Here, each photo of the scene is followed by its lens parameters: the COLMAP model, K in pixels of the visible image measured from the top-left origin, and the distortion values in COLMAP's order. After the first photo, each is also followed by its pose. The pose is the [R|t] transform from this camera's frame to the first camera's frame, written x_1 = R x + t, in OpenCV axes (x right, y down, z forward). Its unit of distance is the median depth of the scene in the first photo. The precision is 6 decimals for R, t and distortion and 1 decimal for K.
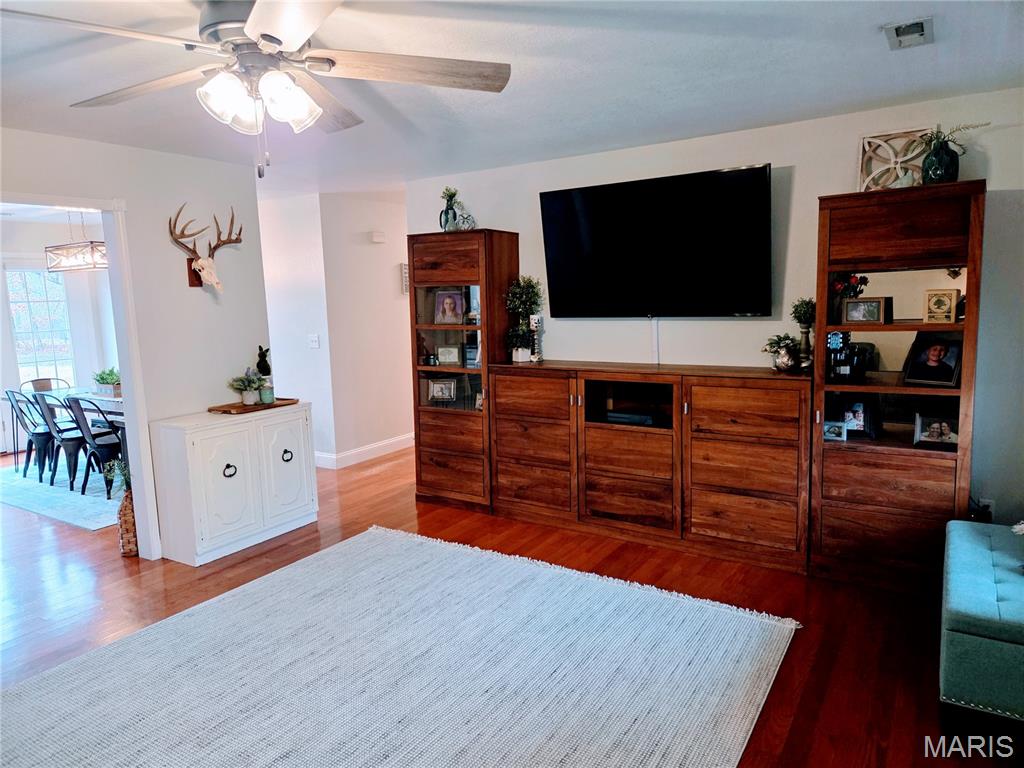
lens RADIAL K [[688.8, 0, 510.3], [0, 688.8, 386.9], [0, 0, 1]] dist [0.102721, -0.086330]
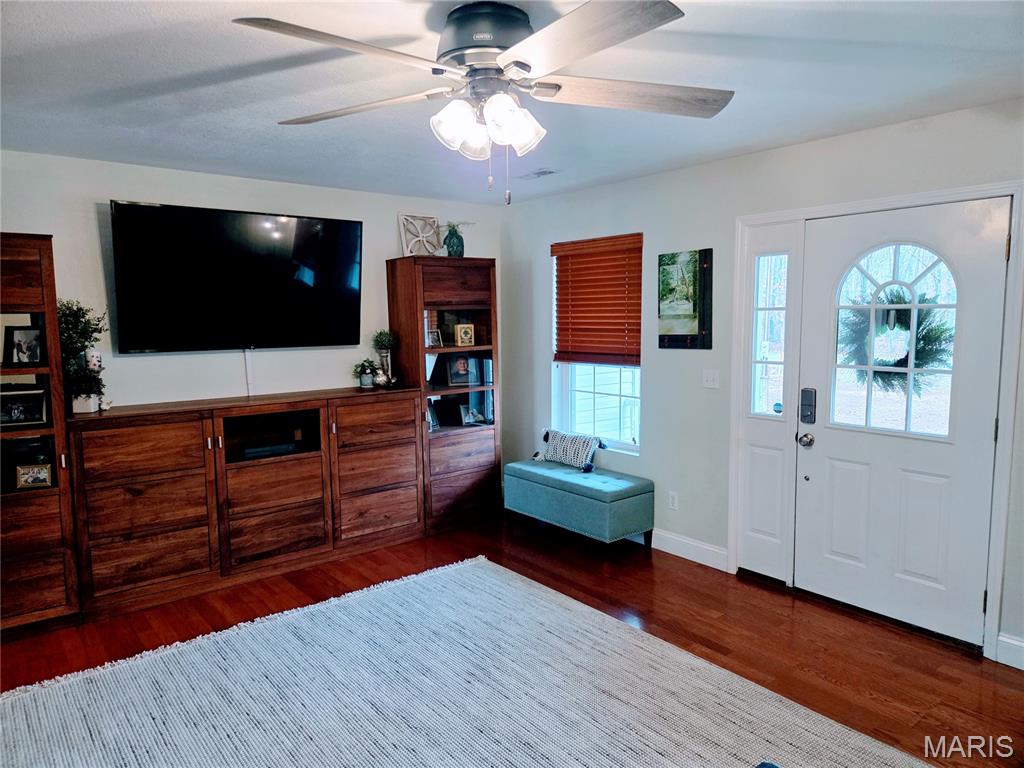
lens RADIAL K [[688.8, 0, 510.3], [0, 688.8, 386.9], [0, 0, 1]] dist [0.102721, -0.086330]
pose [[0.320454, -0.078201, 0.944030, -0.676845], [0.133788, 0.990333, 0.036622, -0.036218], [-0.937769, 0.114564, 0.327819, 0.354811]]
